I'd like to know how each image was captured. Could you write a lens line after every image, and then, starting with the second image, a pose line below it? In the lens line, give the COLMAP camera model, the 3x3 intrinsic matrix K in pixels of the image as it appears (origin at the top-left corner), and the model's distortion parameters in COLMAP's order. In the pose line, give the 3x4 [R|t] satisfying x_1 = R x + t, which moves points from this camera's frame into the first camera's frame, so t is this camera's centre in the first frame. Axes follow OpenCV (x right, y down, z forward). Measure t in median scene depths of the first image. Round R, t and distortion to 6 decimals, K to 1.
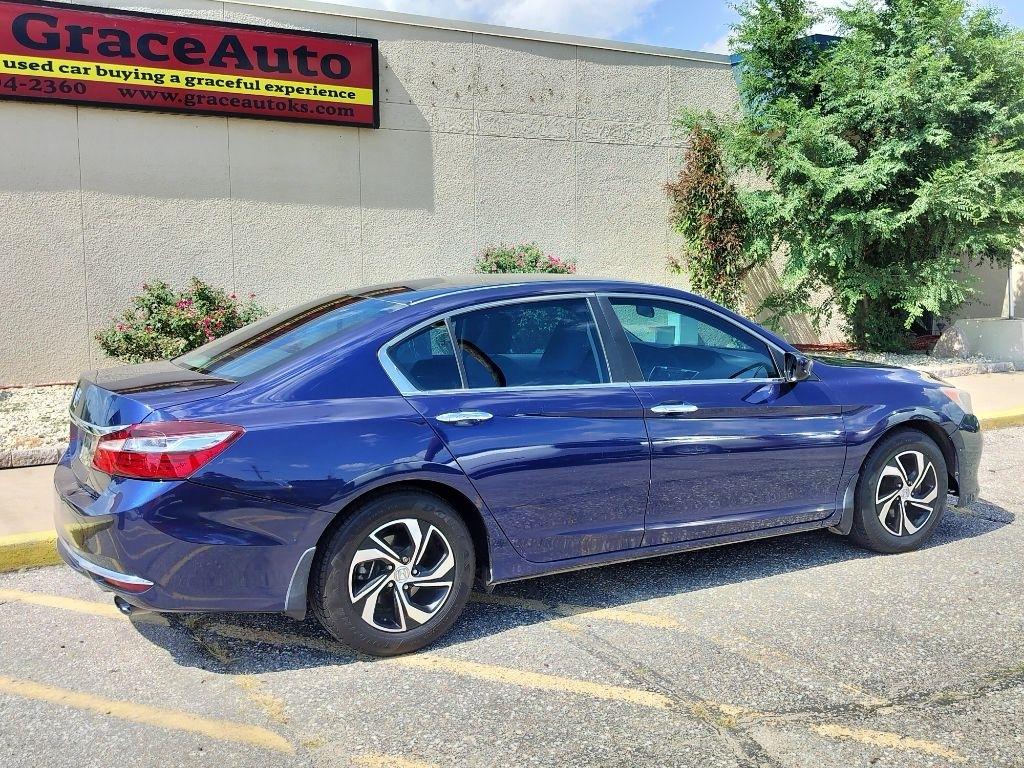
lens RADIAL K [[1124.1, 0, 578.2], [0, 1124.1, 356.0], [0, 0, 1]] dist [0.023808, 0.000000]
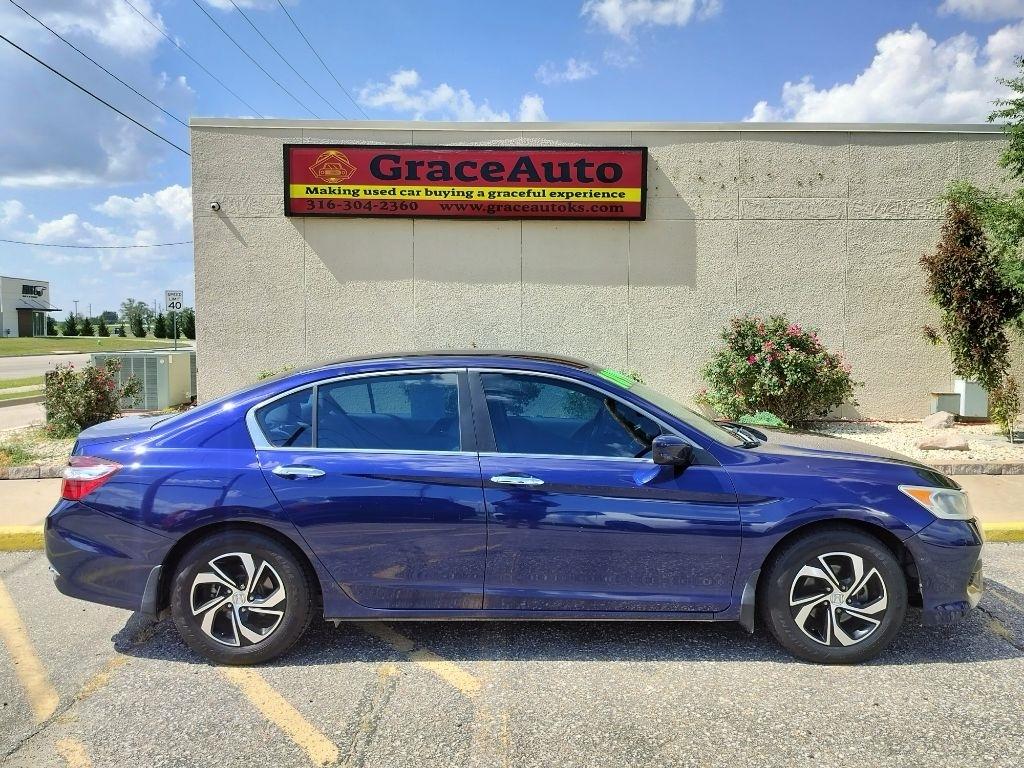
lens RADIAL K [[897.8, 0, 536.4], [0, 897.8, 375.8], [0, 0, 1]] dist [0.086275, -0.145164]
pose [[0.849079, 0.033628, -0.527194, 0.267266], [-0.048148, 0.998744, -0.013839, -0.020069], [0.526066, 0.037134, 0.849632, 0.143935]]
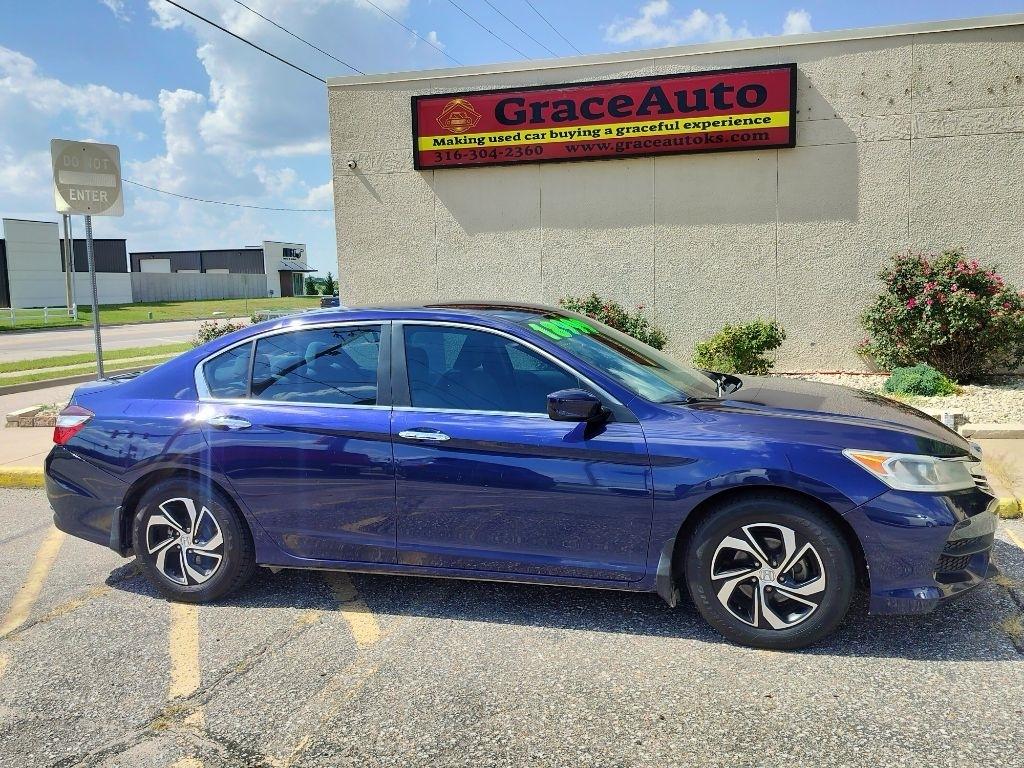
lens RADIAL K [[951.9, 0, 528.5], [0, 951.9, 379.4], [0, 0, 1]] dist [0.041402, -0.079204]
pose [[0.654196, 0.062508, -0.753737, 0.393446], [-0.035421, 0.998018, 0.052023, -0.026097], [0.755495, -0.007335, 0.655113, 0.251674]]
